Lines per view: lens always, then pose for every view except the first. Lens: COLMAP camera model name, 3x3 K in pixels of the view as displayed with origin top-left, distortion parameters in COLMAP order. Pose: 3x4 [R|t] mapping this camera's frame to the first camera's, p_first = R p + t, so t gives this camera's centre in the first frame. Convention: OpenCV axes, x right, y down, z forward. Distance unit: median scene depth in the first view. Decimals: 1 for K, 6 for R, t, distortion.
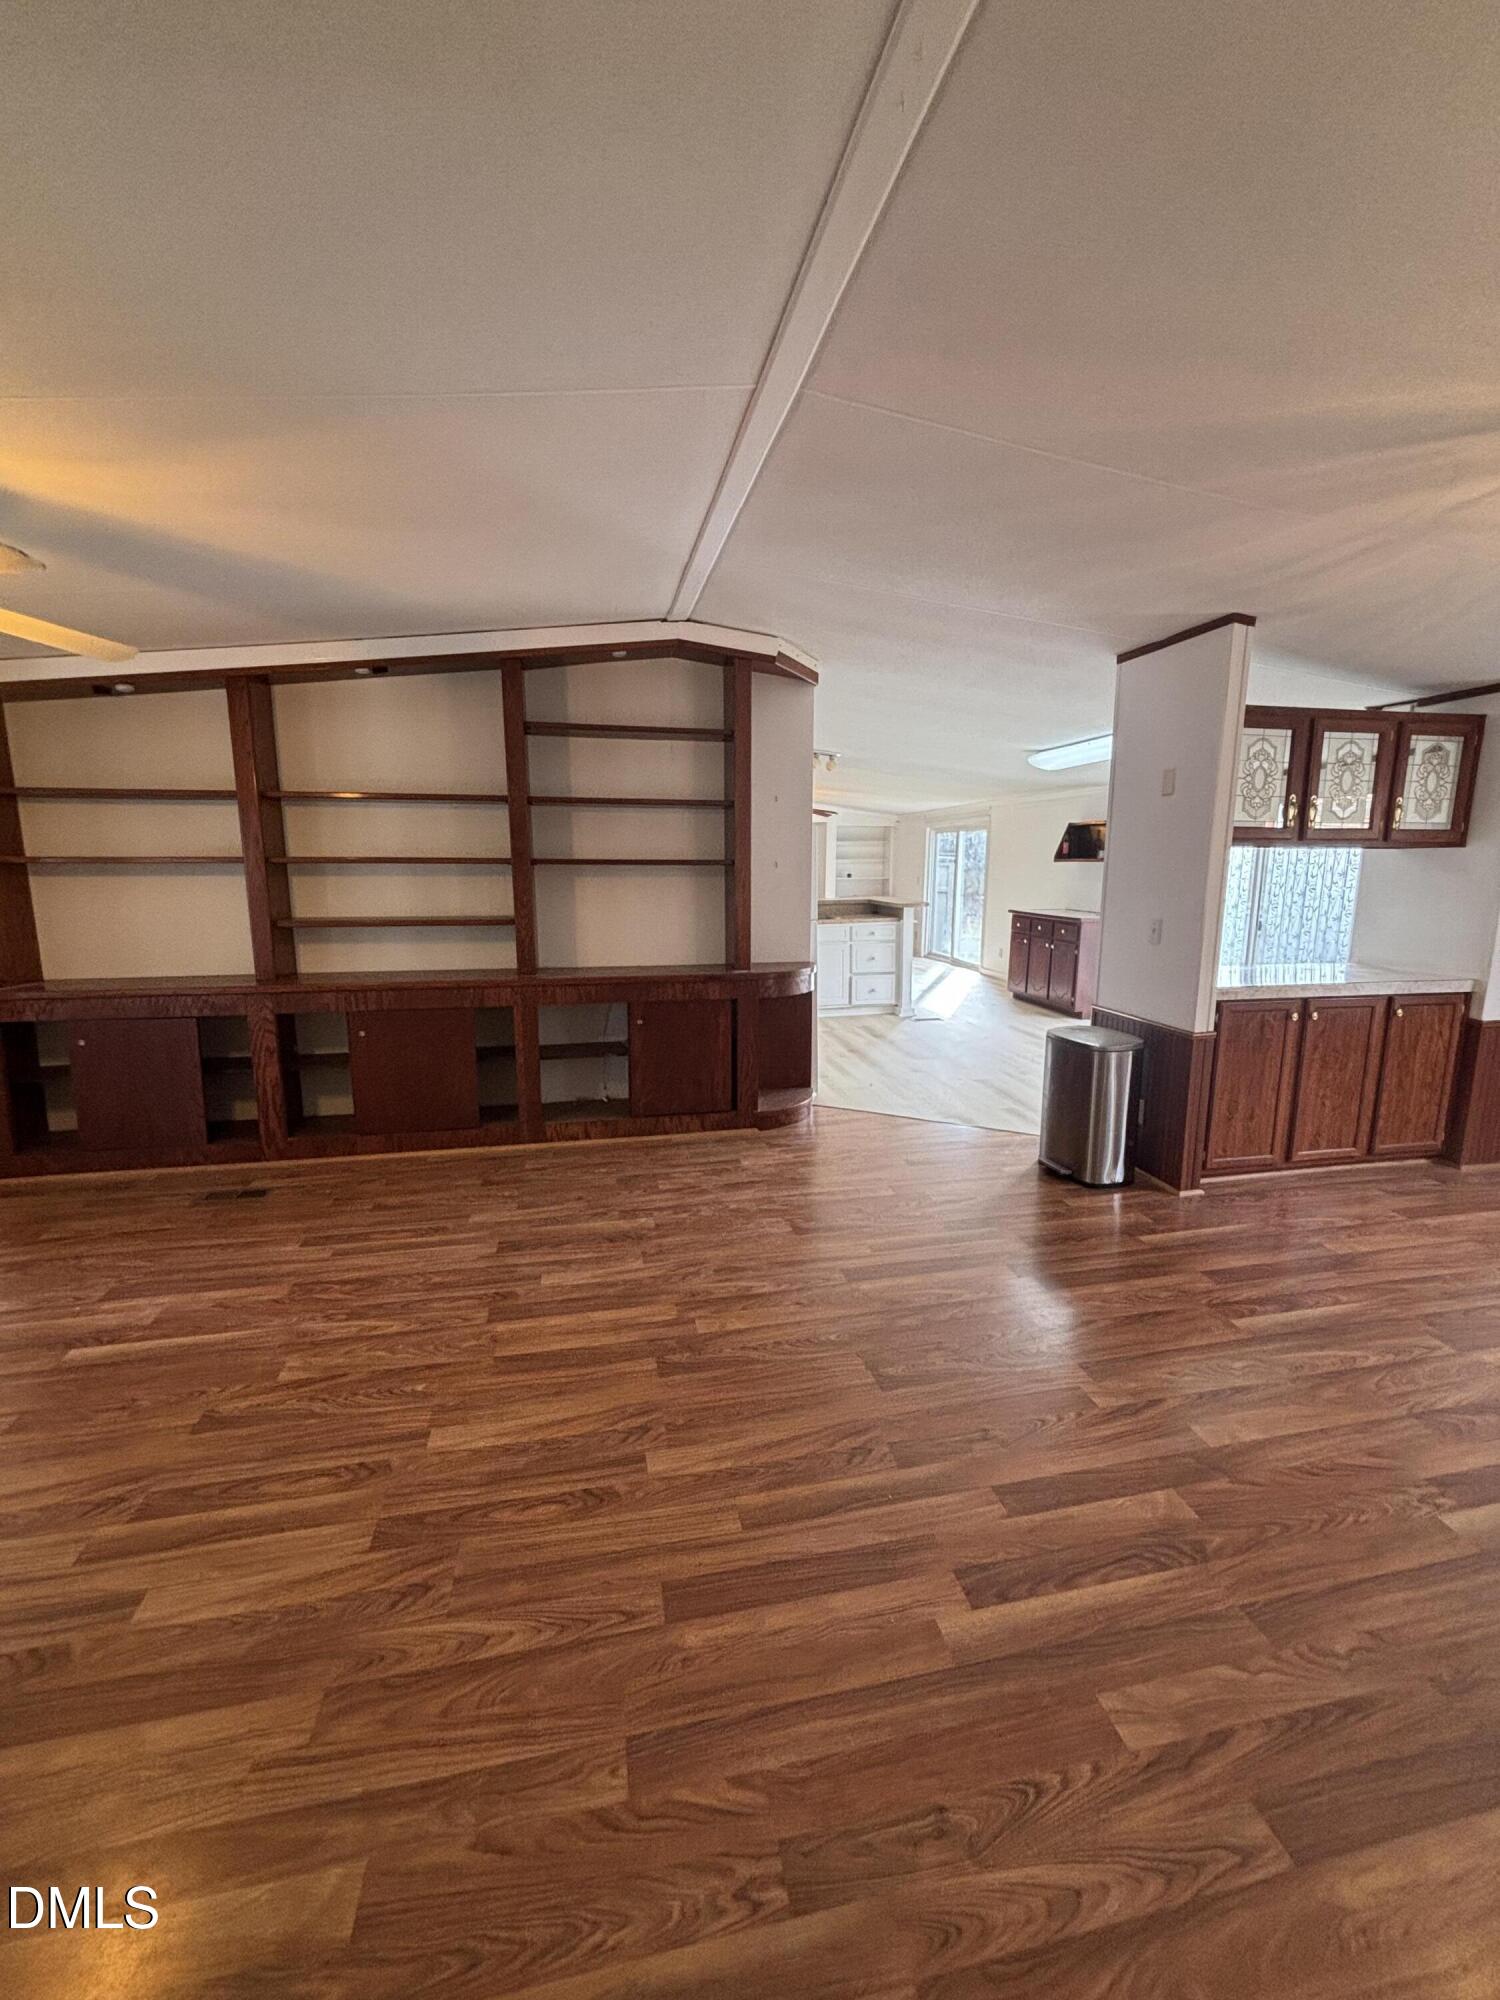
lens RADIAL K [[806.4, 0, 750.1], [0, 806.4, 1005.7], [0, 0, 1]] dist [-0.005463, 0.001811]
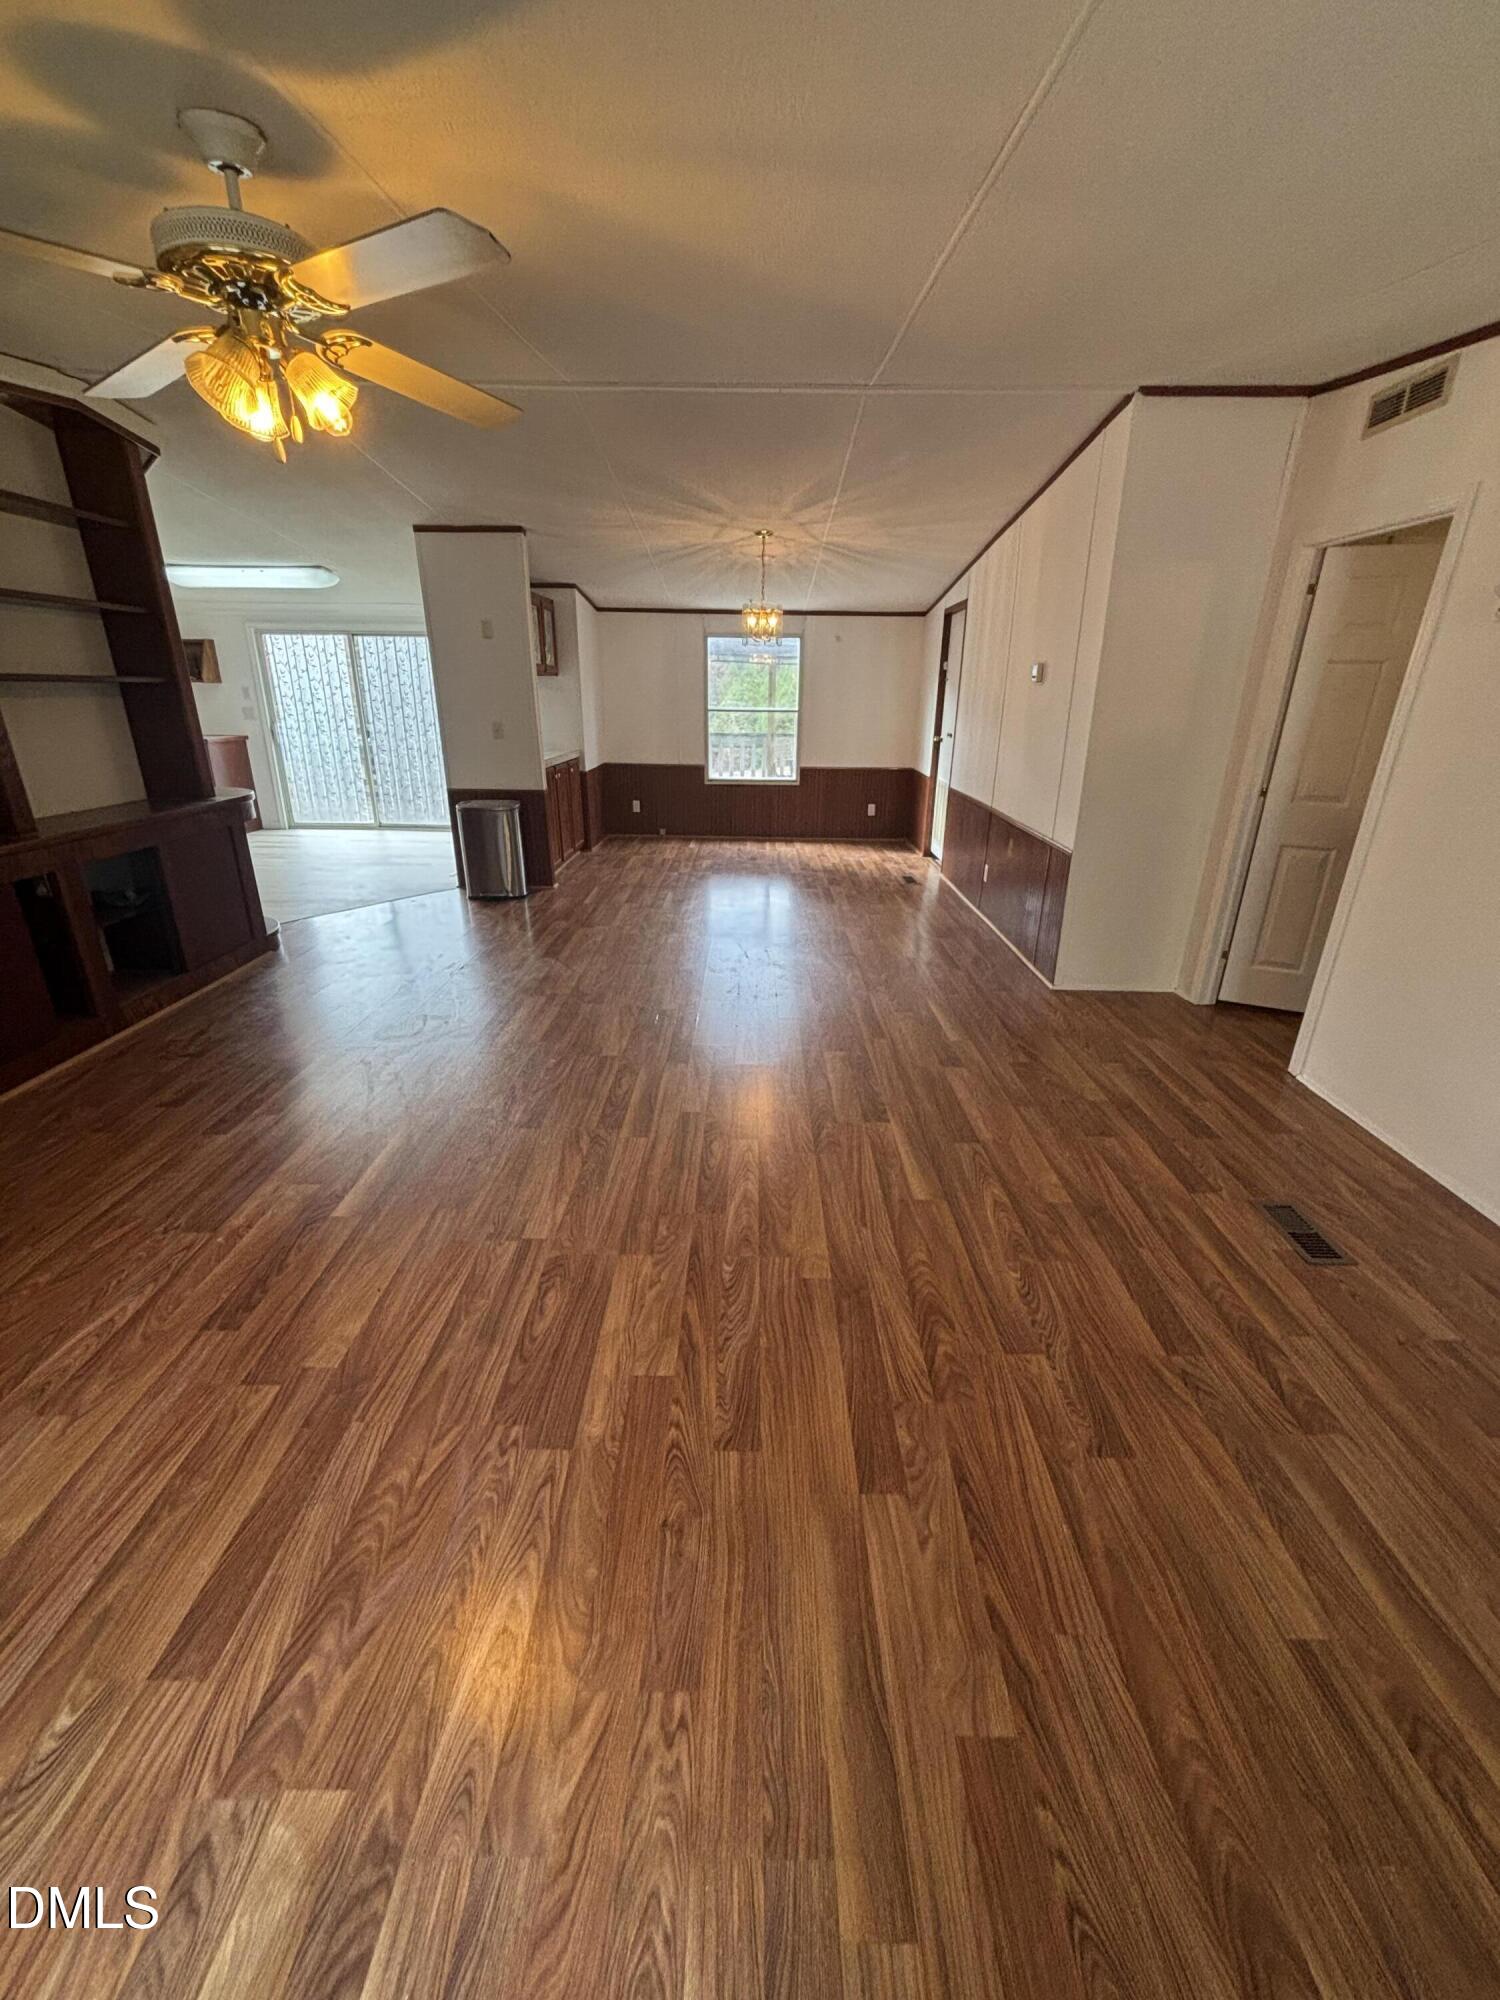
lens RADIAL K [[806.4, 0, 755.0], [0, 806.4, 1007.1], [0, 0, 1]] dist [-0.005463, 0.001811]
pose [[0.202610, -0.357703, 0.911591, -0.974883], [0.162203, 0.930298, 0.328992, -0.024932], [-0.965733, 0.081206, 0.246508, 0.160540]]
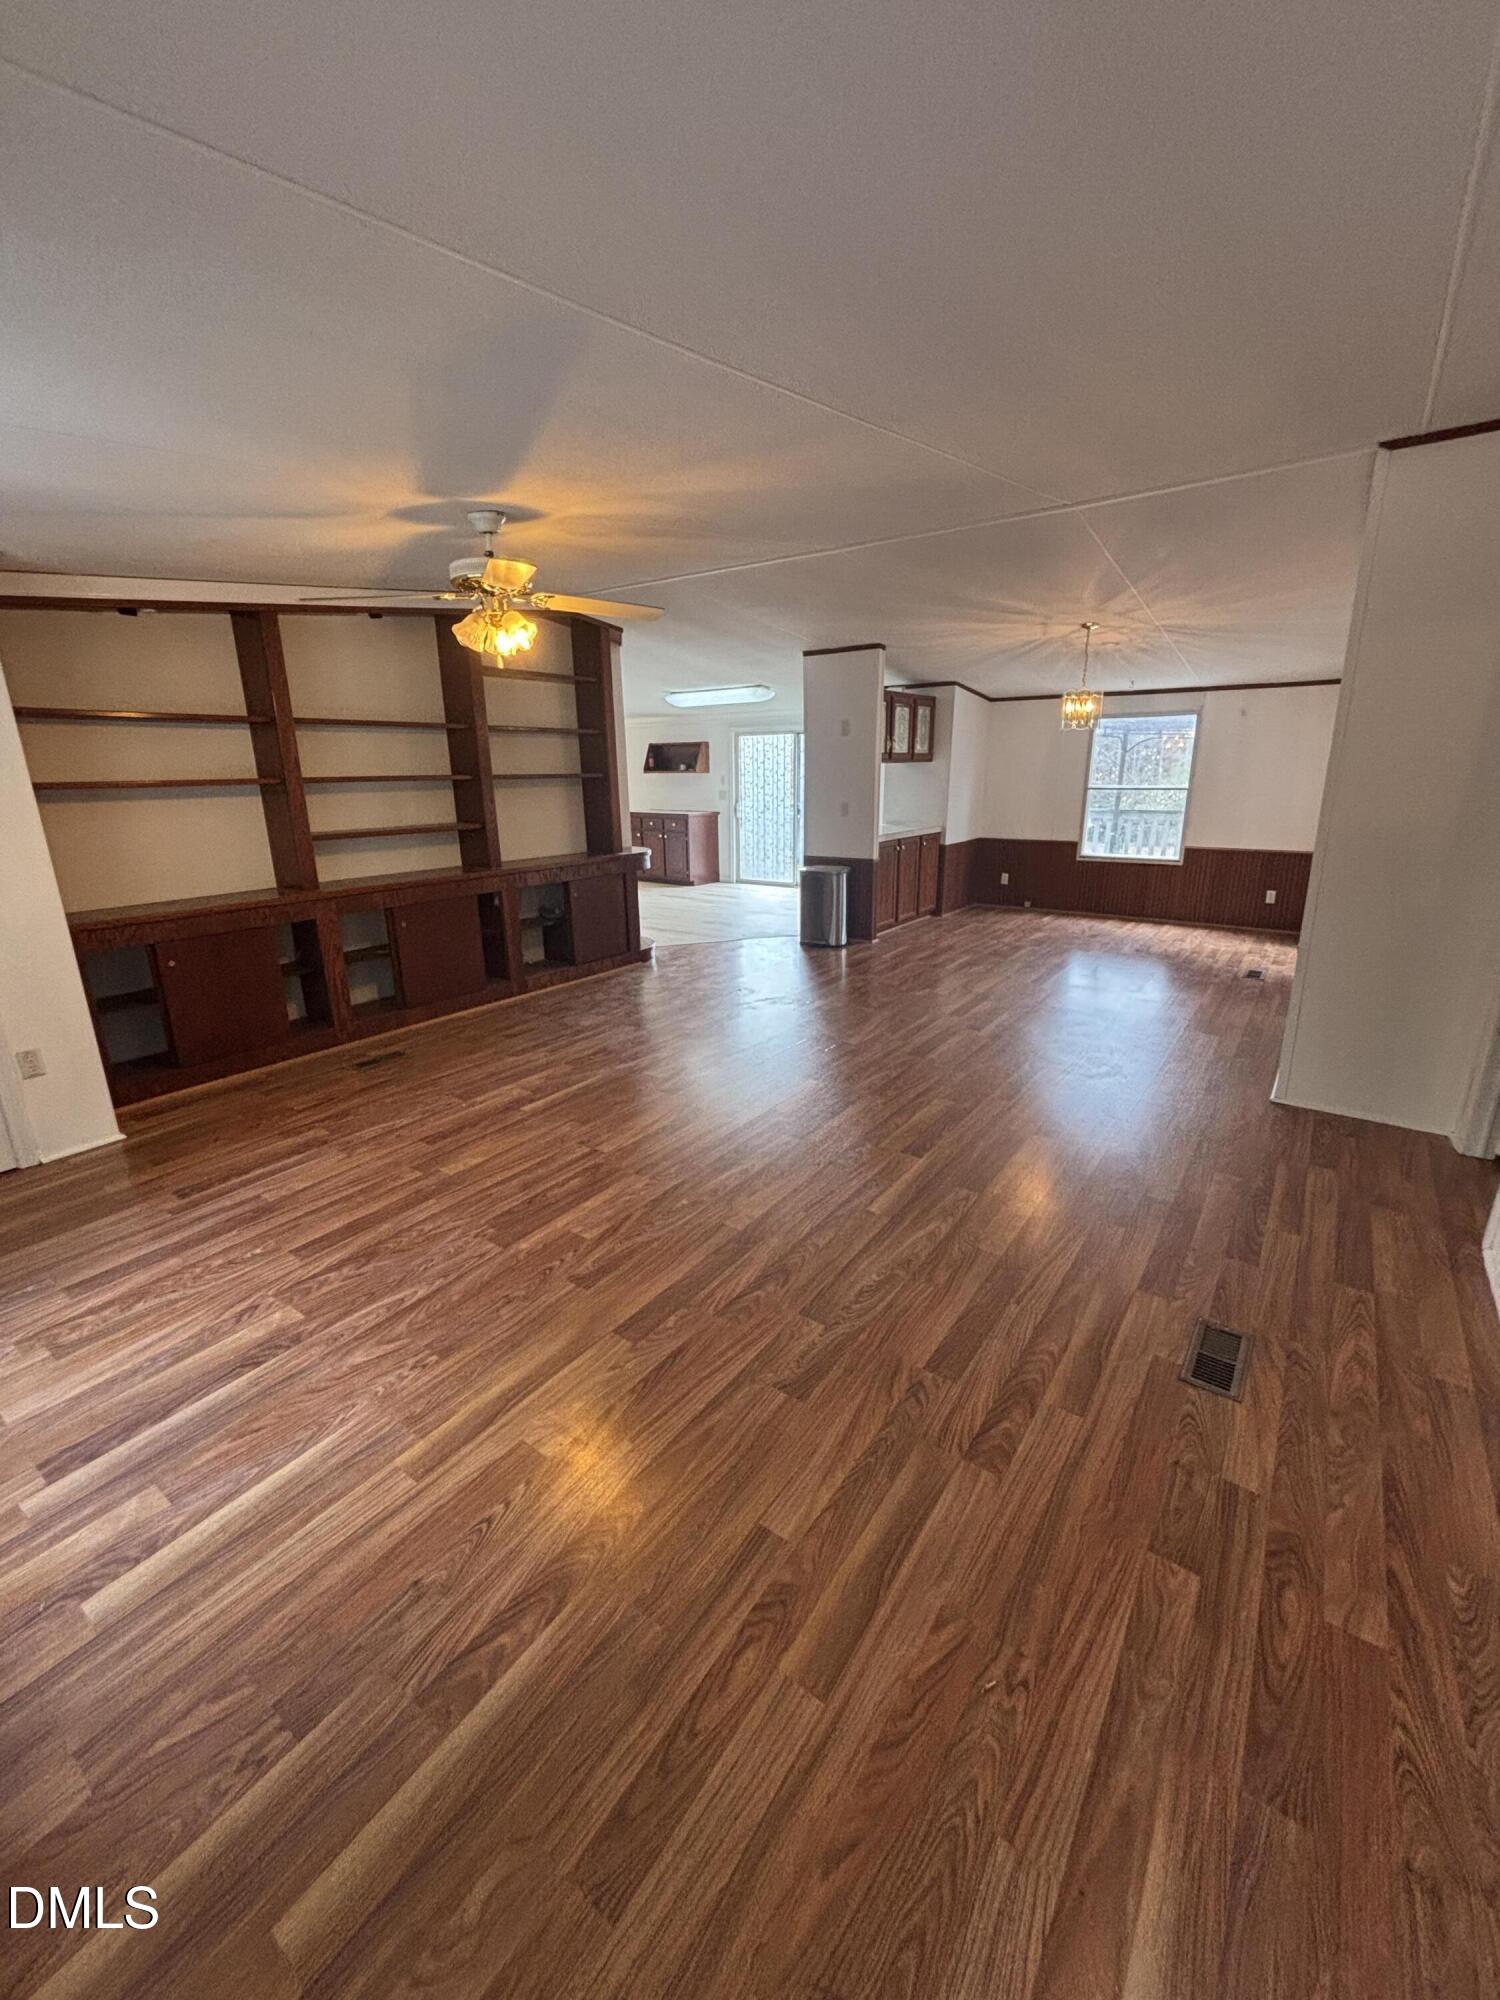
lens RADIAL K [[806.4, 0, 751.8], [0, 806.4, 1013.9], [0, 0, 1]] dist [-0.005463, 0.001811]
pose [[0.733909, -0.208501, 0.646456, -0.936113], [0.134435, 0.977483, 0.162645, 0.040071], [-0.665811, -0.032460, 0.745414, -0.271150]]
